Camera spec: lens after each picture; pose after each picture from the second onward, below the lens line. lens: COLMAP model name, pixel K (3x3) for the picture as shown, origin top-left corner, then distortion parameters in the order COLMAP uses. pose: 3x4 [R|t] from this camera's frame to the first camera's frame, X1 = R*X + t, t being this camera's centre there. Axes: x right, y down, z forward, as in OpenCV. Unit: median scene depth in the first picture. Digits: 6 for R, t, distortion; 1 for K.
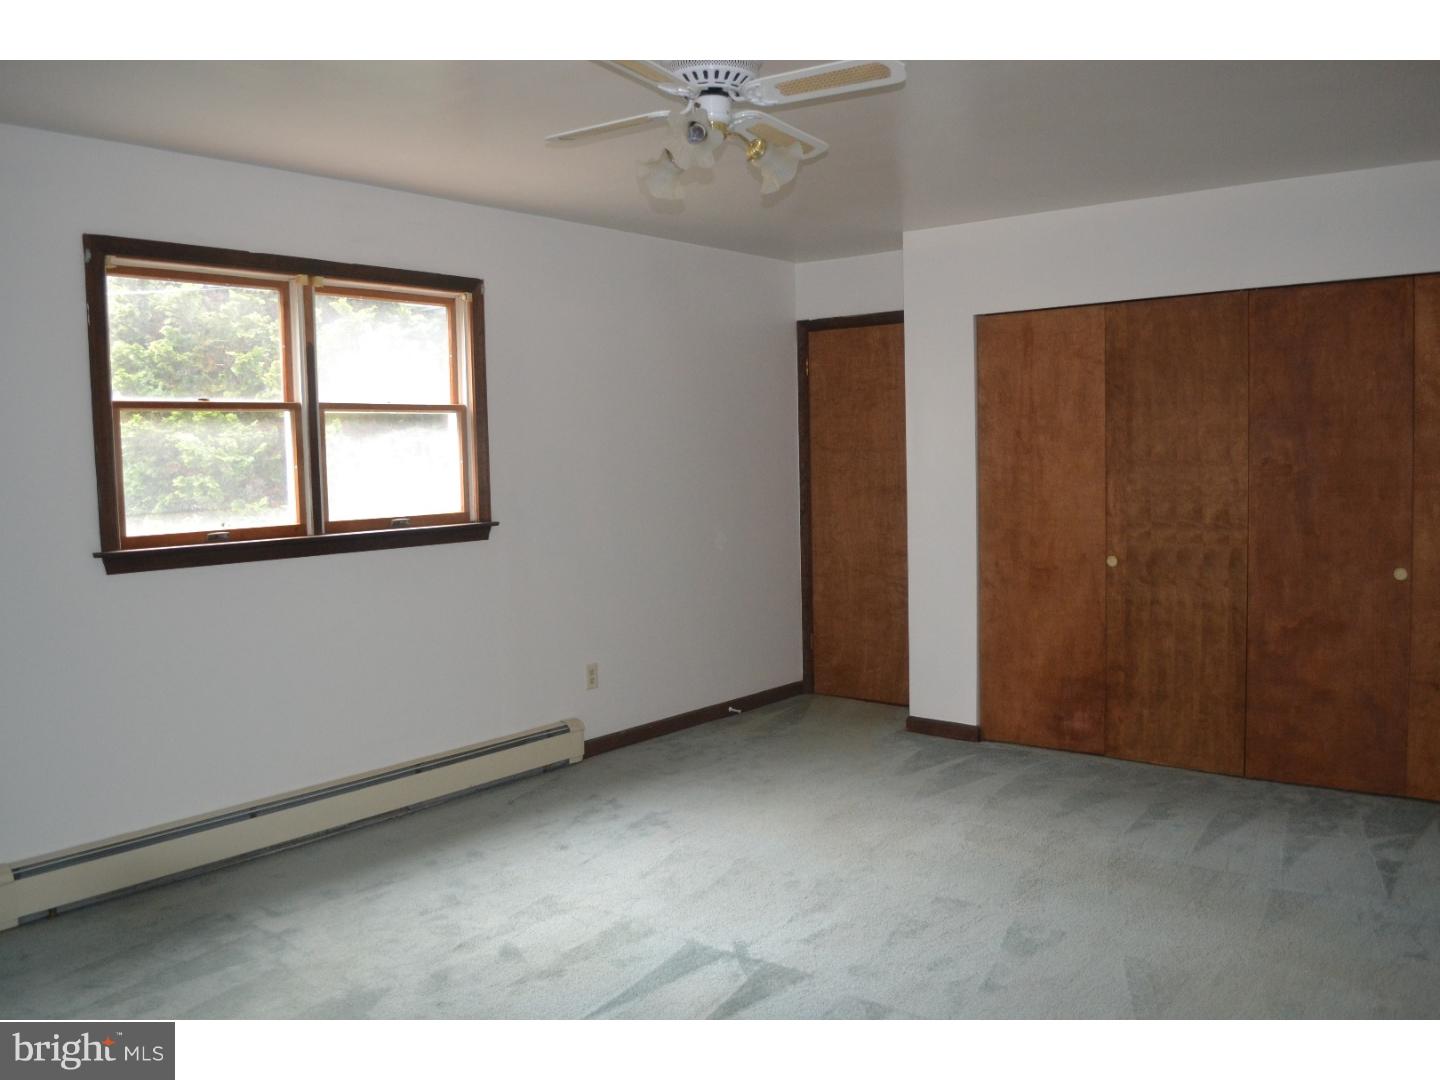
lens RADIAL K [[1150.6, 0, 709.7], [0, 1150.6, 537.1], [0, 0, 1]] dist [-0.073650, 0.003570]
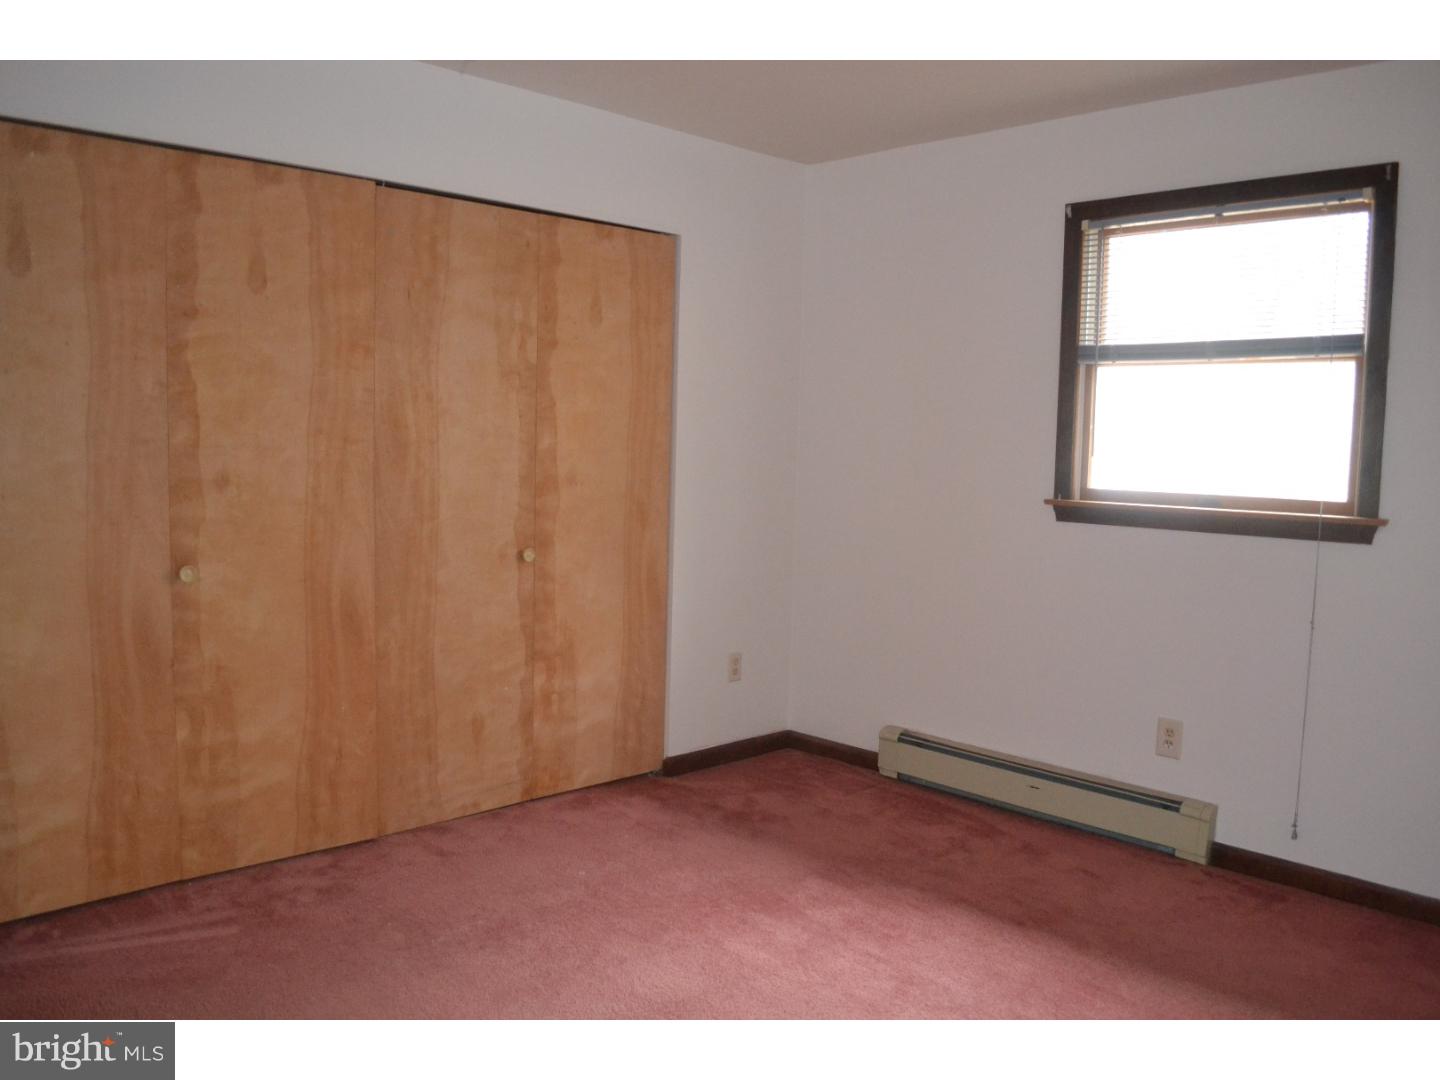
lens RADIAL K [[1150.6, 0, 709.7], [0, 1150.6, 537.1], [0, 0, 1]] dist [-0.073650, 0.003570]
pose [[-0.090573, 0.125915, -0.987898, 0.581549], [-0.065505, 0.989074, 0.132071, -0.074498], [0.993733, 0.076675, -0.081335, 0.762480]]
